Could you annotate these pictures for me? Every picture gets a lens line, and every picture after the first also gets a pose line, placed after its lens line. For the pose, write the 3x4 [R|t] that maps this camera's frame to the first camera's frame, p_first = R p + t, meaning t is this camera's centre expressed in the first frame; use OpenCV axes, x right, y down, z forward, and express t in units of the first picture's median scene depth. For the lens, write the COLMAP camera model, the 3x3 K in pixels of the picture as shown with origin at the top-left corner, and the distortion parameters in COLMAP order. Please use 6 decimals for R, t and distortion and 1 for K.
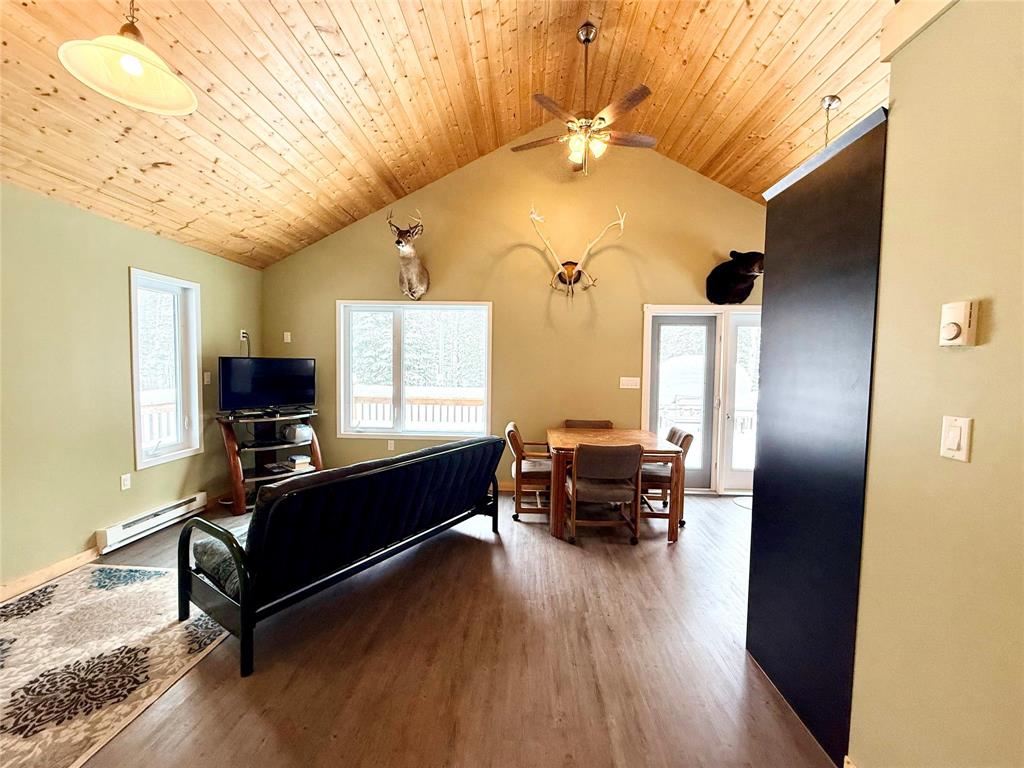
lens RADIAL K [[406.6, 0, 509.9], [0, 406.6, 383.3], [0, 0, 1]] dist [0.000203, 0.000011]
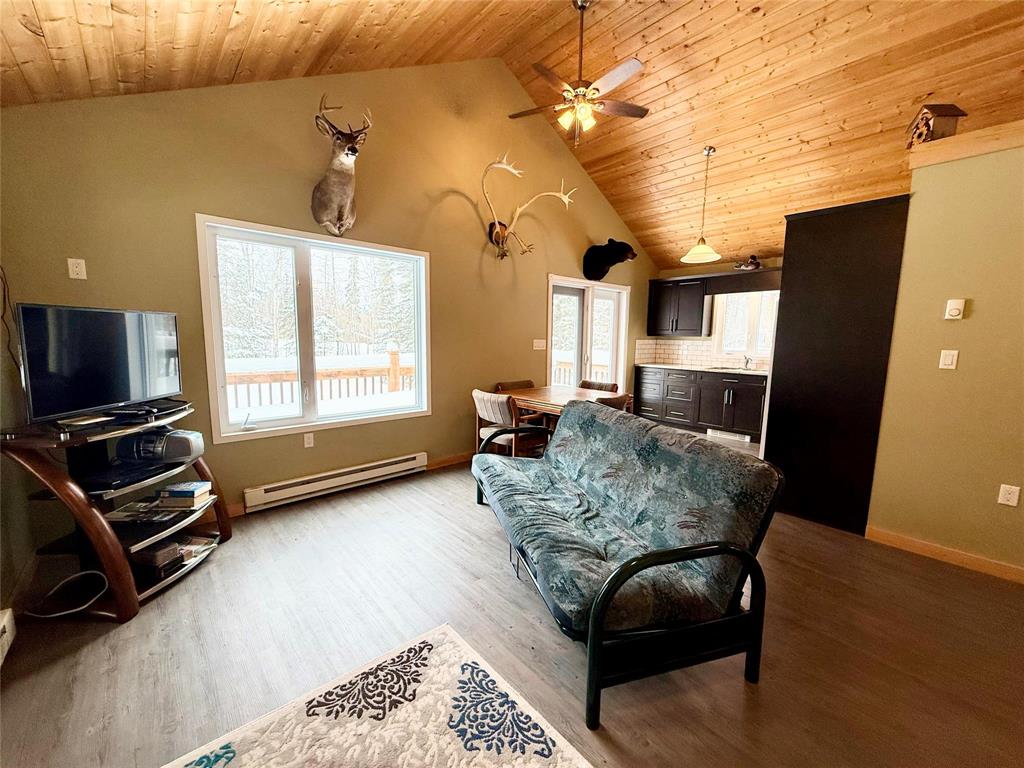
lens RADIAL K [[406.6, 0, 510.7], [0, 406.6, 383.0], [0, 0, 1]] dist [0.000203, 0.000011]
pose [[0.713037, -0.086756, 0.695738, -0.544486], [0.027201, 0.994991, 0.096194, -0.005678], [-0.700598, -0.049665, 0.711825, 0.263266]]
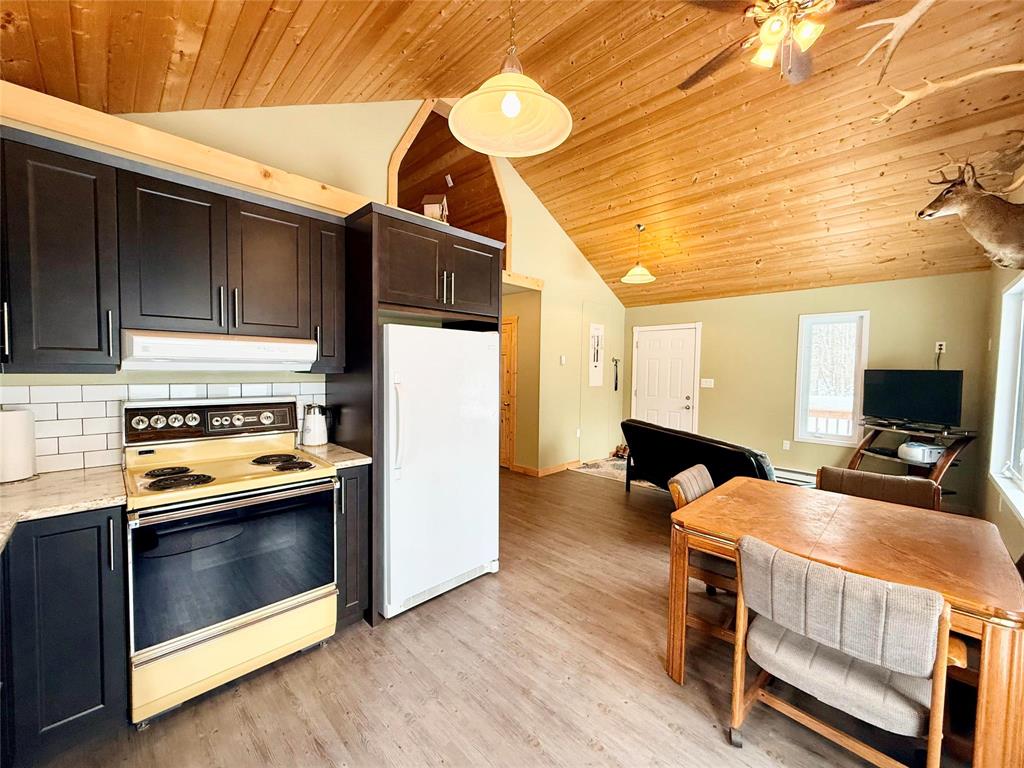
lens RADIAL K [[406.6, 0, 510.4], [0, 406.6, 385.2], [0, 0, 1]] dist [0.000203, 0.000011]
pose [[-0.675407, 0.007311, -0.737409, 0.725750], [-0.058039, 0.996322, 0.063037, -0.029353], [0.735158, 0.085375, -0.672499, 0.877458]]
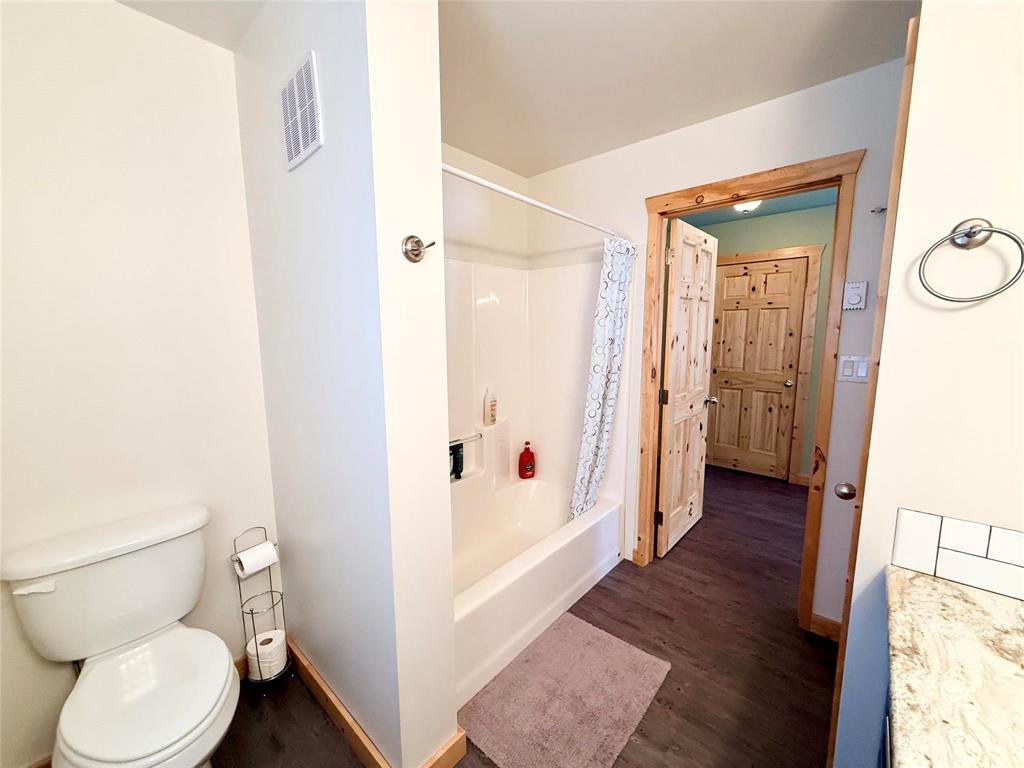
lens RADIAL K [[406.6, 0, 511.8], [0, 406.6, 385.5], [0, 0, 1]] dist [0.000203, 0.000011]
pose [[-0.631136, 0.095753, -0.769740, 0.789708], [-0.045236, 0.986119, 0.159761, 0.004992], [0.774352, 0.135651, -0.618043, 0.094845]]
